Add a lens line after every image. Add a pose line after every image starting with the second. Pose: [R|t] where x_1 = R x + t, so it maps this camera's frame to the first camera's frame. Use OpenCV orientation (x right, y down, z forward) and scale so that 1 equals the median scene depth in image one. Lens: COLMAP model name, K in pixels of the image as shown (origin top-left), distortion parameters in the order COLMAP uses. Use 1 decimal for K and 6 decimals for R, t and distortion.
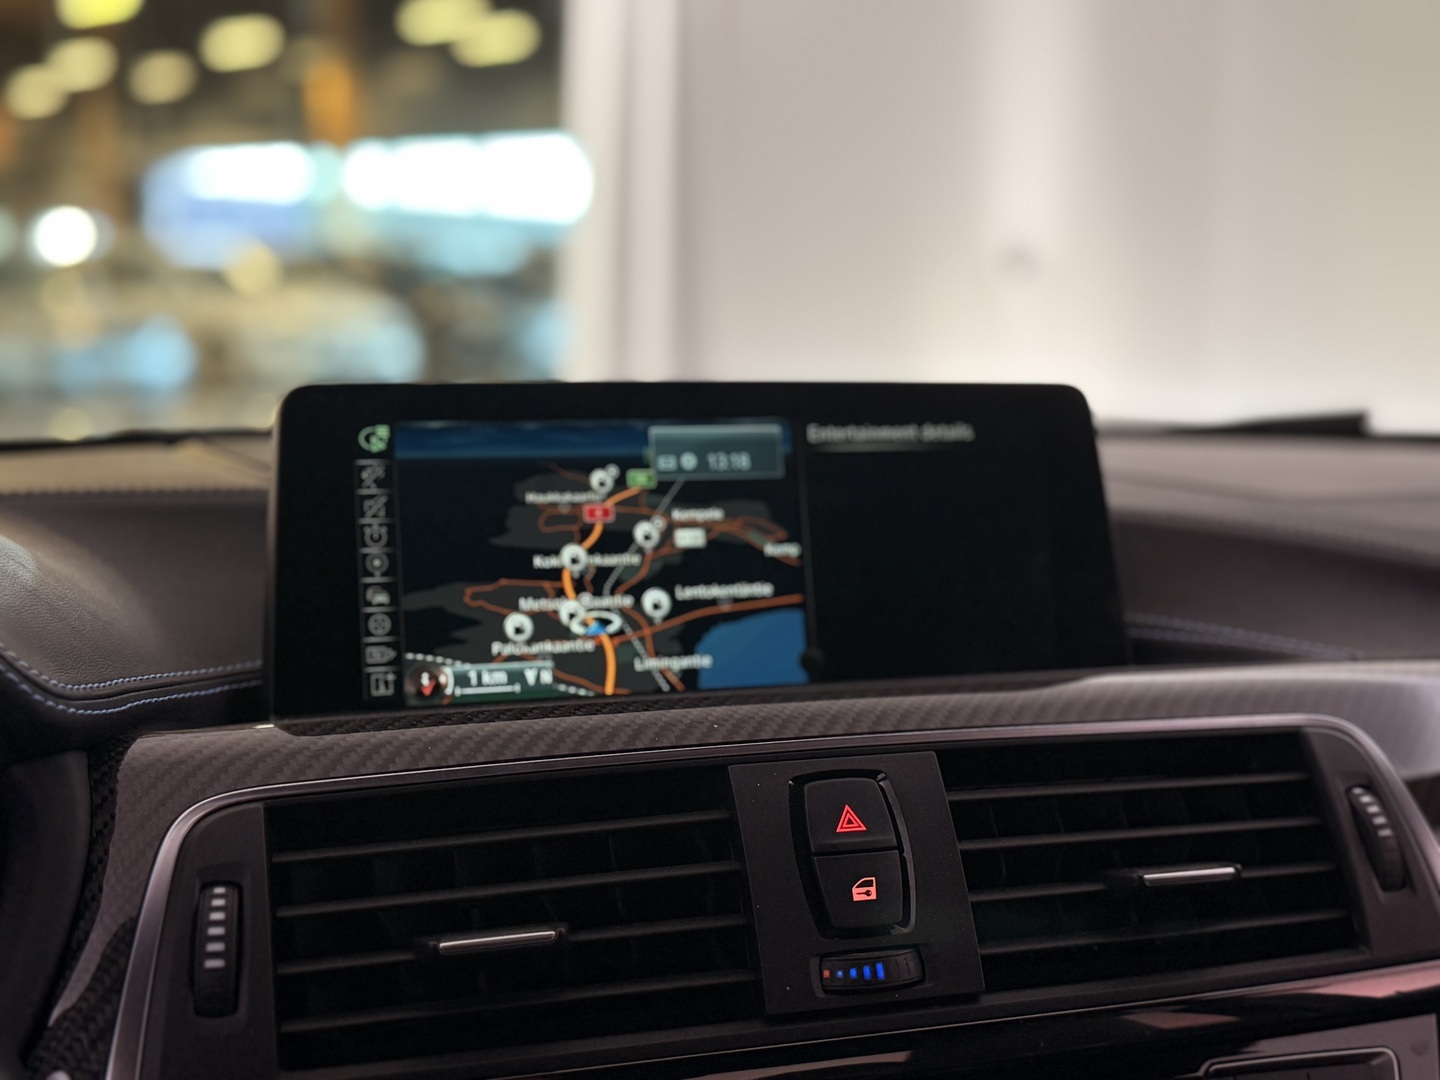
lens RADIAL K [[1789.7, 0, 746.3], [0, 1789.7, 480.4], [0, 0, 1]] dist [0.093307, 0.000000]
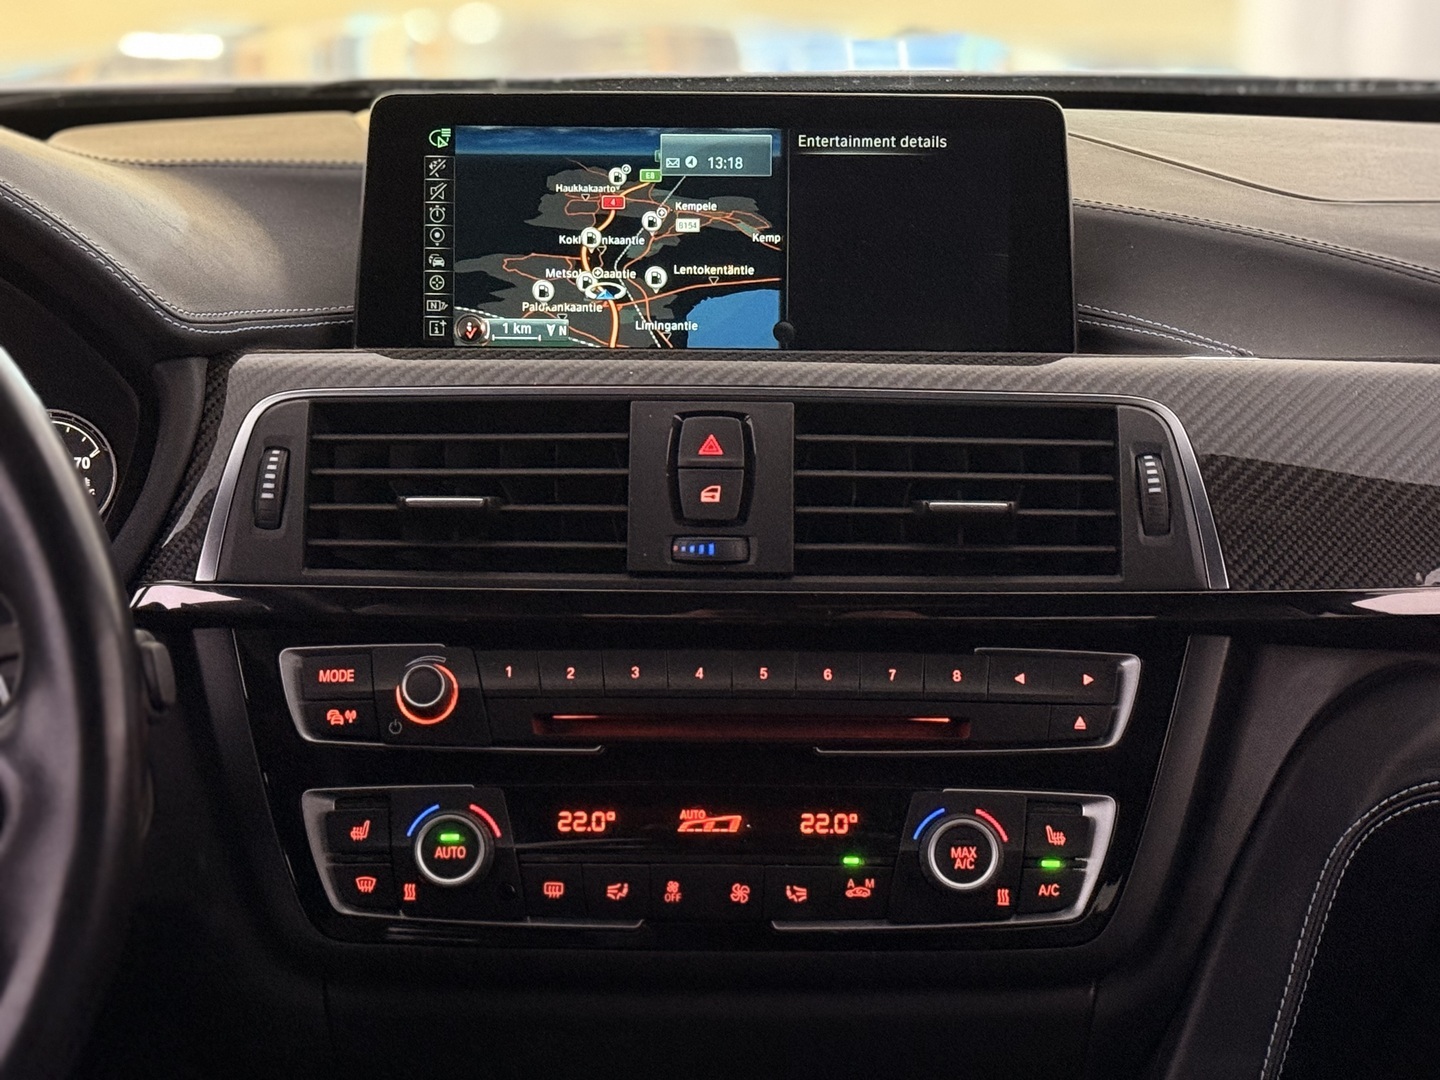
lens RADIAL K [[3058.0, 0, 718.9], [0, 3058.0, 536.3], [0, 0, 1]] dist [0.006810, 0.000000]
pose [[0.949062, 0.080618, -0.304601, 0.681635], [-0.027778, 0.984358, 0.173978, -0.130662], [0.313862, -0.156655, 0.936456, -1.045062]]
